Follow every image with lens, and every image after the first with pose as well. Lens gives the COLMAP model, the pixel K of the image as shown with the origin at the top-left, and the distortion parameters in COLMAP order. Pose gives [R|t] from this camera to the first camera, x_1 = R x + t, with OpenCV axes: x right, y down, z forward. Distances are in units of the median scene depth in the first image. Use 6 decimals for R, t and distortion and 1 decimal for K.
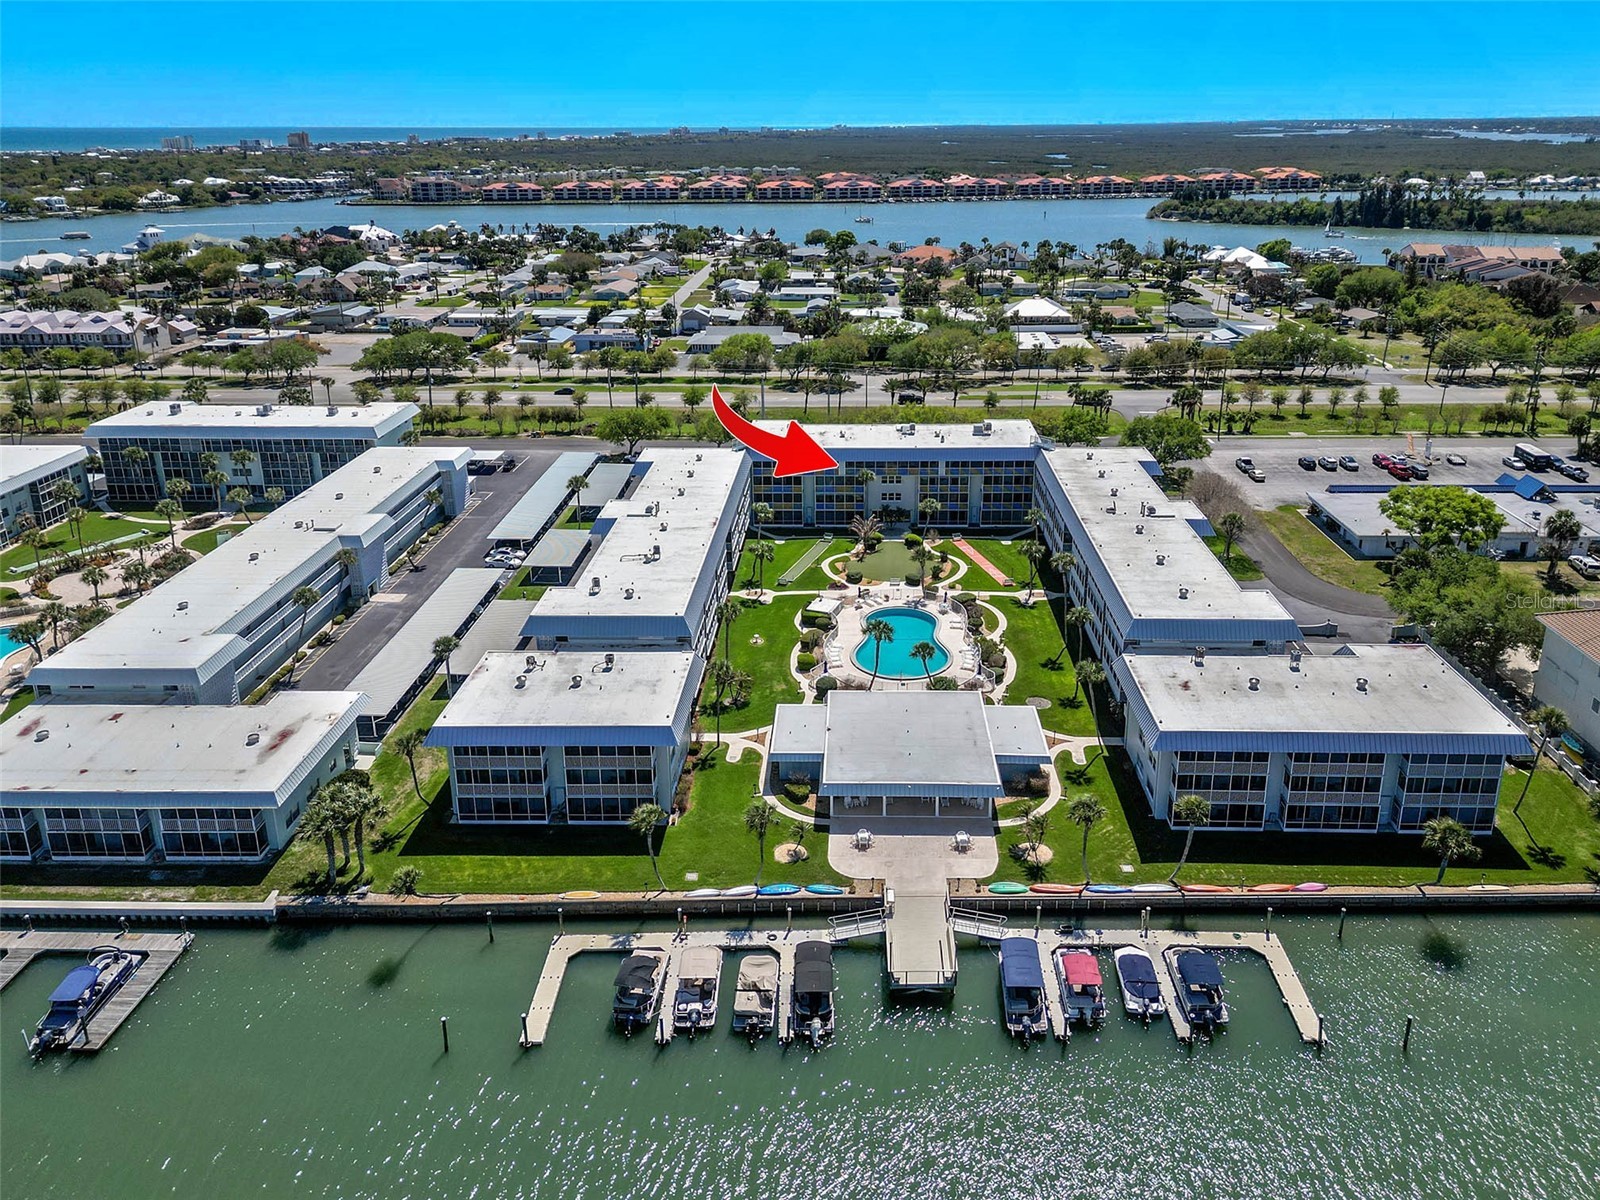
lens RADIAL K [[1105.2, 0, 838.2], [0, 1105.2, 526.9], [0, 0, 1]] dist [0.065461, -0.062058]
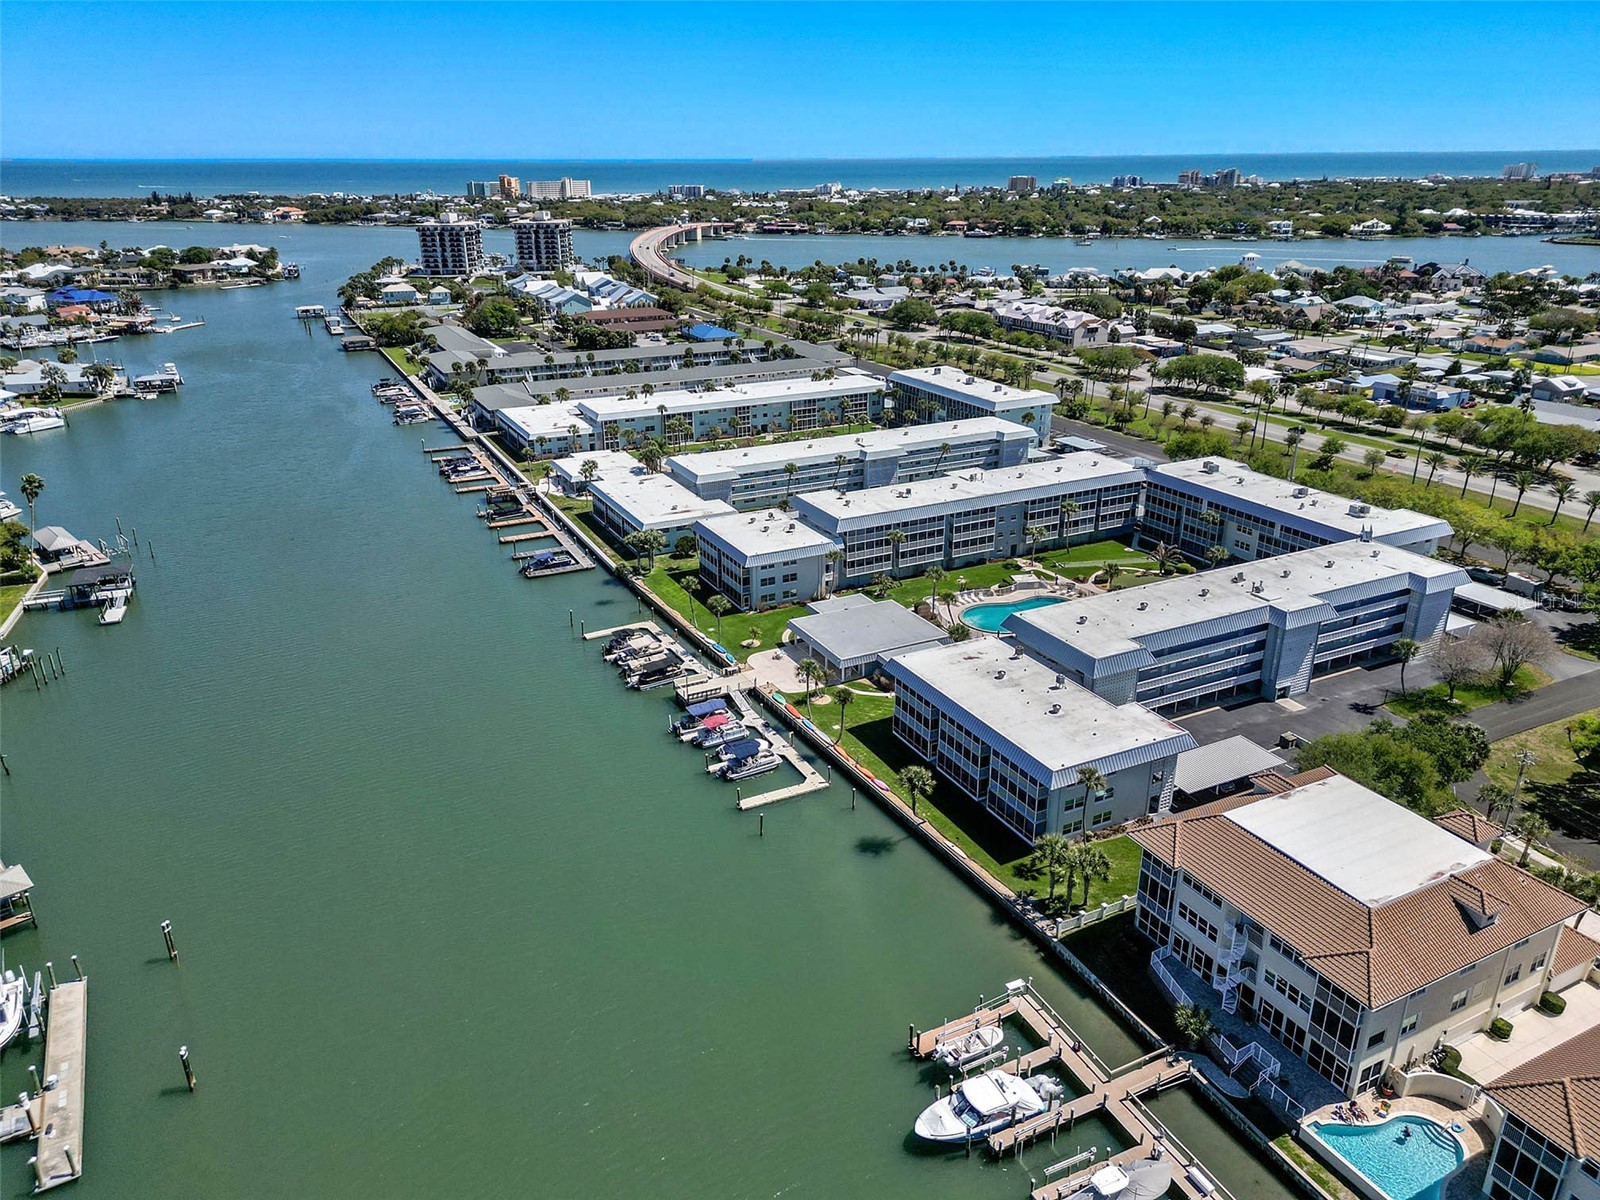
lens RADIAL K [[1123.1, 0, 826.1], [0, 1123.1, 601.7], [0, 0, 1]] dist [0.067471, -0.056928]
pose [[0.487459, 0.323829, -0.810875, 1.208494], [-0.296194, 0.934944, 0.195319, -0.115548], [0.821373, 0.144966, 0.551663, 0.127967]]
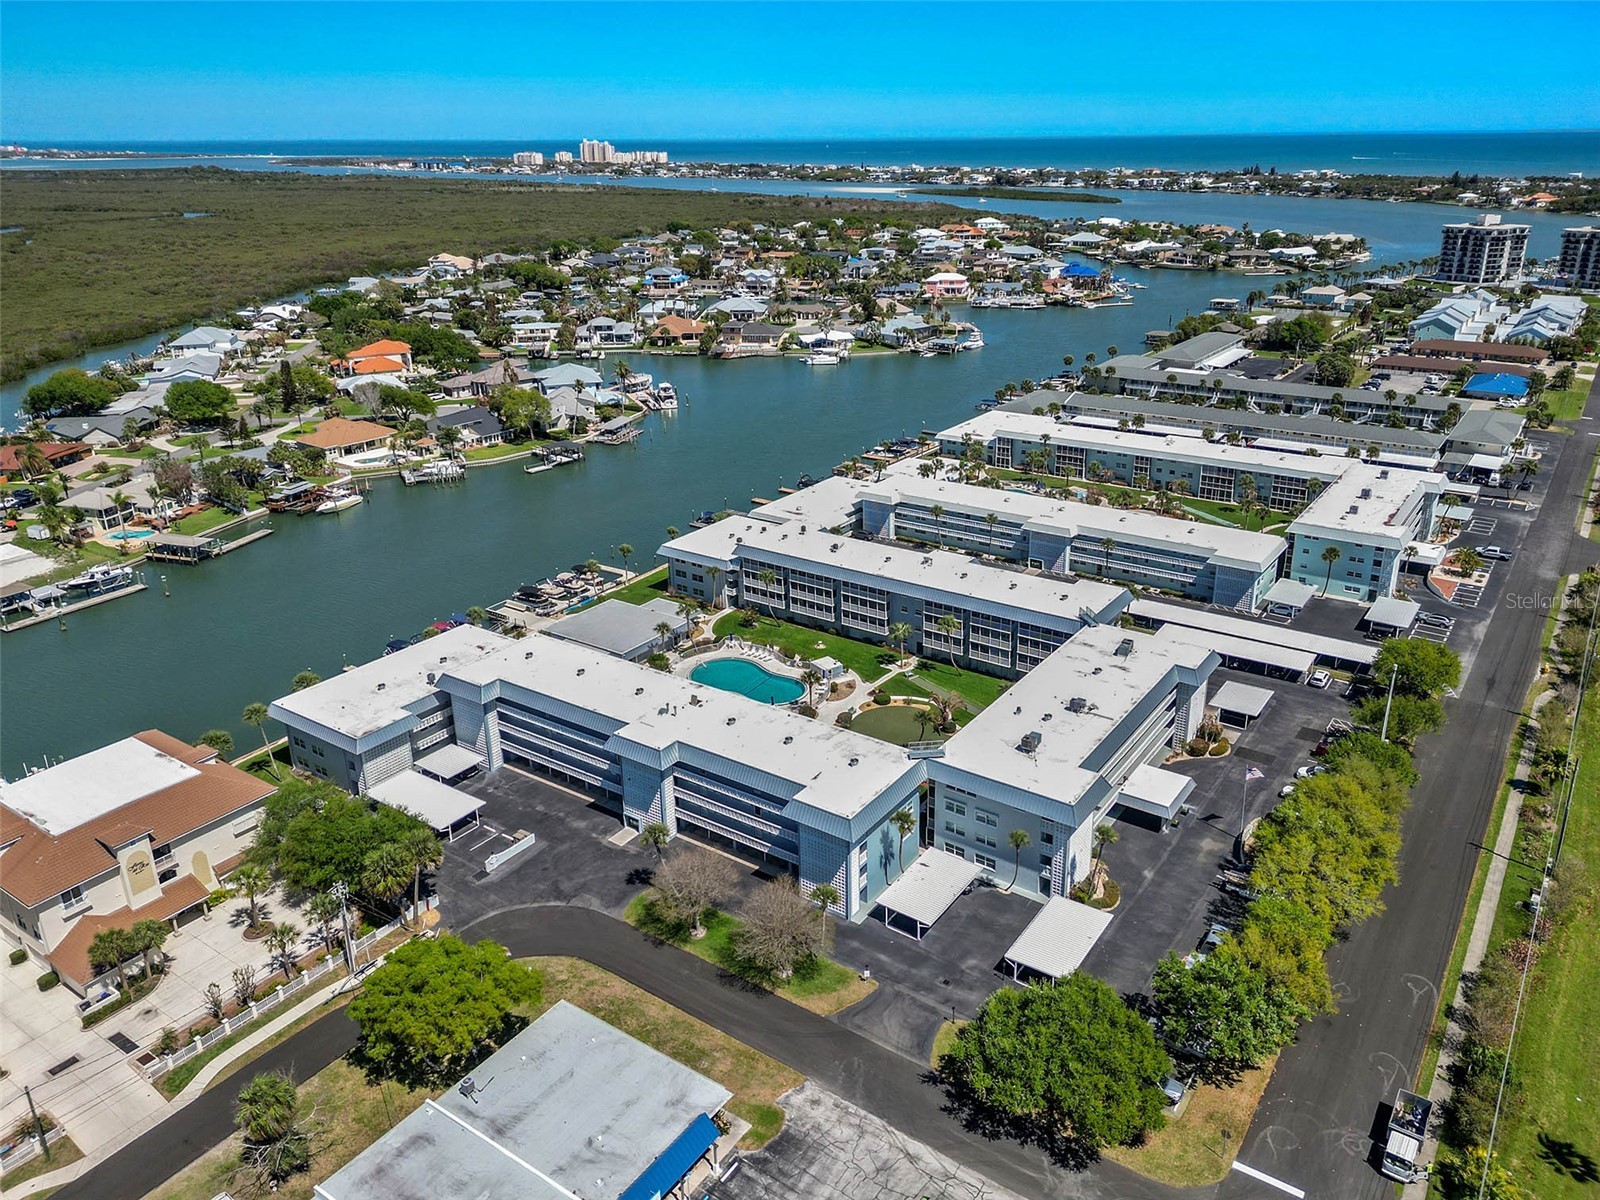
lens RADIAL K [[1156.2, 0, 823.7], [0, 1156.2, 564.8], [0, 0, 1]] dist [0.065231, -0.070399]
pose [[-0.537365, 0.301917, -0.787455, 1.219823], [-0.277884, 0.818192, 0.503332, -0.835937], [0.796253, 0.489294, -0.355770, 1.795460]]
